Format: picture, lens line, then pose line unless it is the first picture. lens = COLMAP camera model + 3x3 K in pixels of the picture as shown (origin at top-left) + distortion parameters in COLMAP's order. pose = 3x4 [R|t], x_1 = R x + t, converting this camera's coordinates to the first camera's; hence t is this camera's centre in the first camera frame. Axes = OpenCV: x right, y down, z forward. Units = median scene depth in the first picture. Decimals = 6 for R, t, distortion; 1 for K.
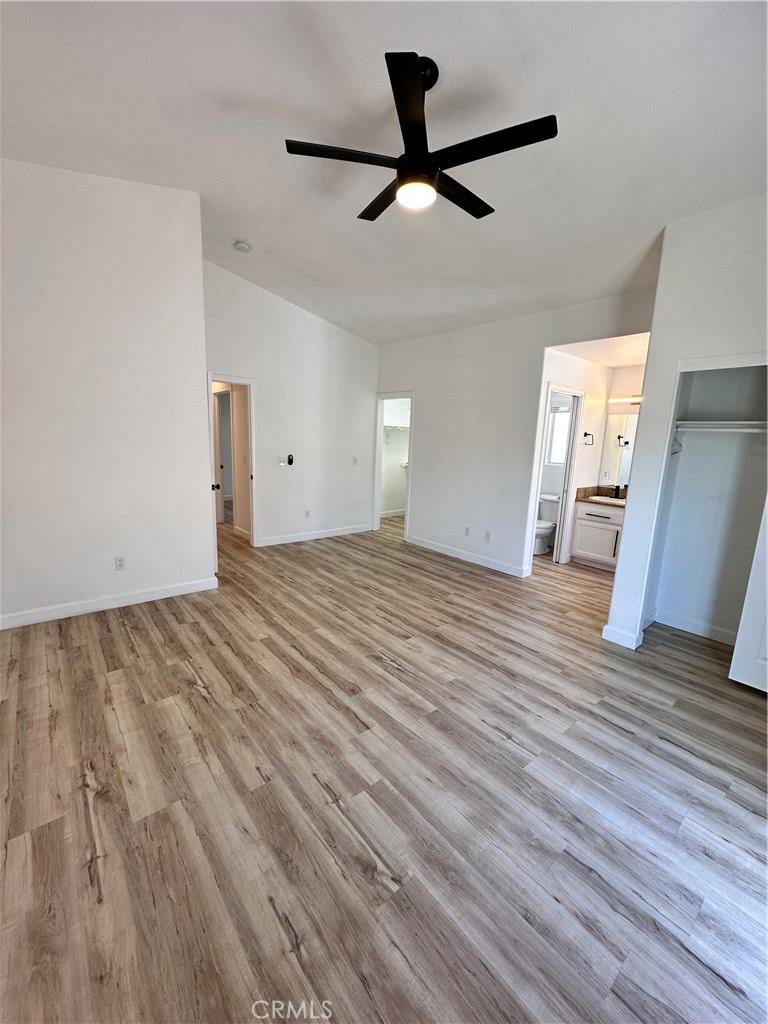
lens RADIAL K [[409.8, 0, 384.8], [0, 409.8, 510.4], [0, 0, 1]] dist [-0.007451, 0.001324]
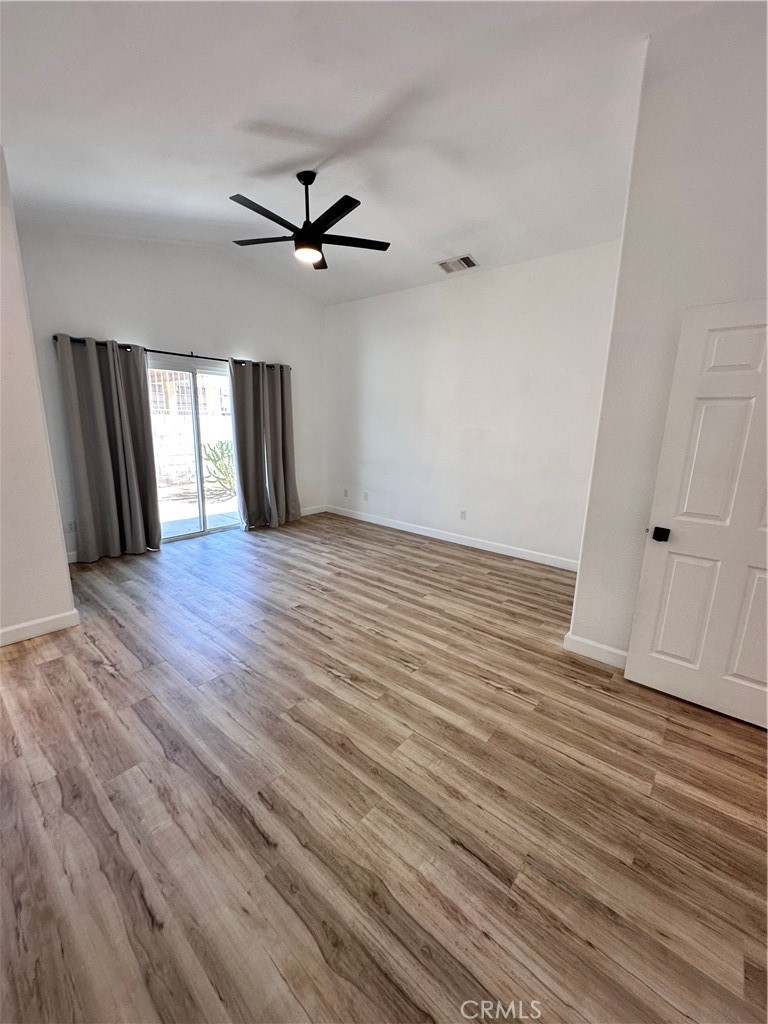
lens RADIAL K [[409.8, 0, 384.3], [0, 409.8, 511.1], [0, 0, 1]] dist [-0.007451, 0.001324]
pose [[-0.984438, -0.023337, -0.174177, 0.025338], [-0.088942, 0.920989, 0.379299, -0.297948], [0.151563, 0.388888, -0.908732, 1.674806]]
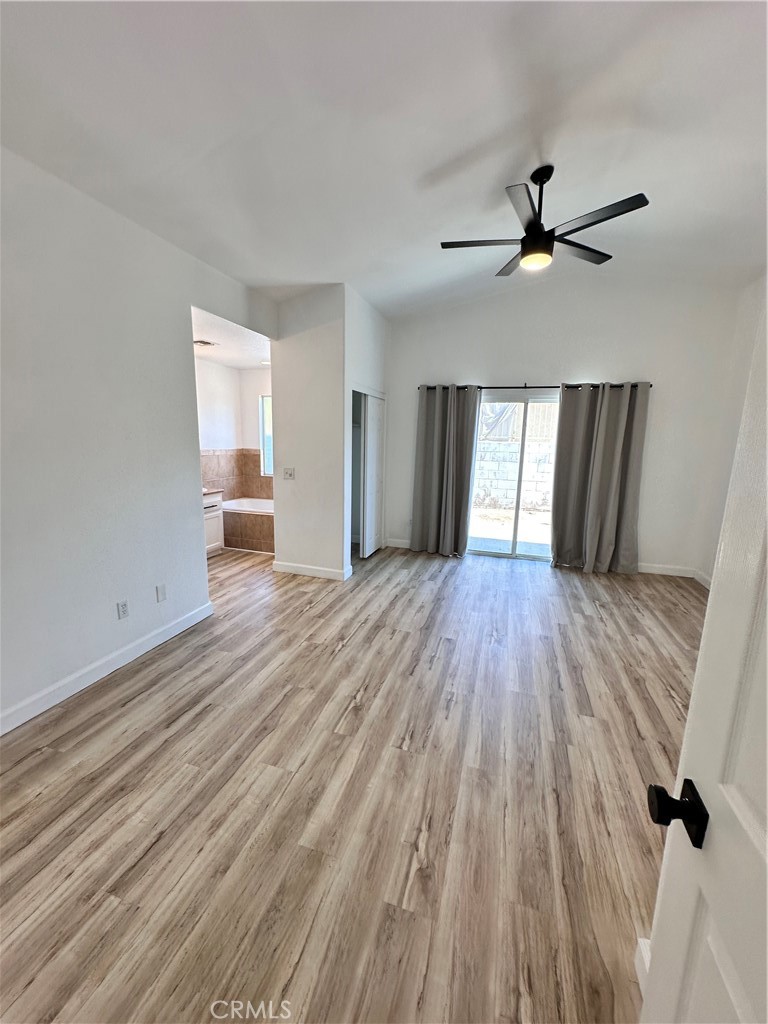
lens RADIAL K [[409.8, 0, 381.9], [0, 409.8, 511.3], [0, 0, 1]] dist [-0.007451, 0.001324]
pose [[-0.534806, -0.198370, 0.821360, -0.546622], [0.108159, 0.947985, 0.299376, -0.270813], [-0.838024, 0.248946, -0.485532, 1.364580]]
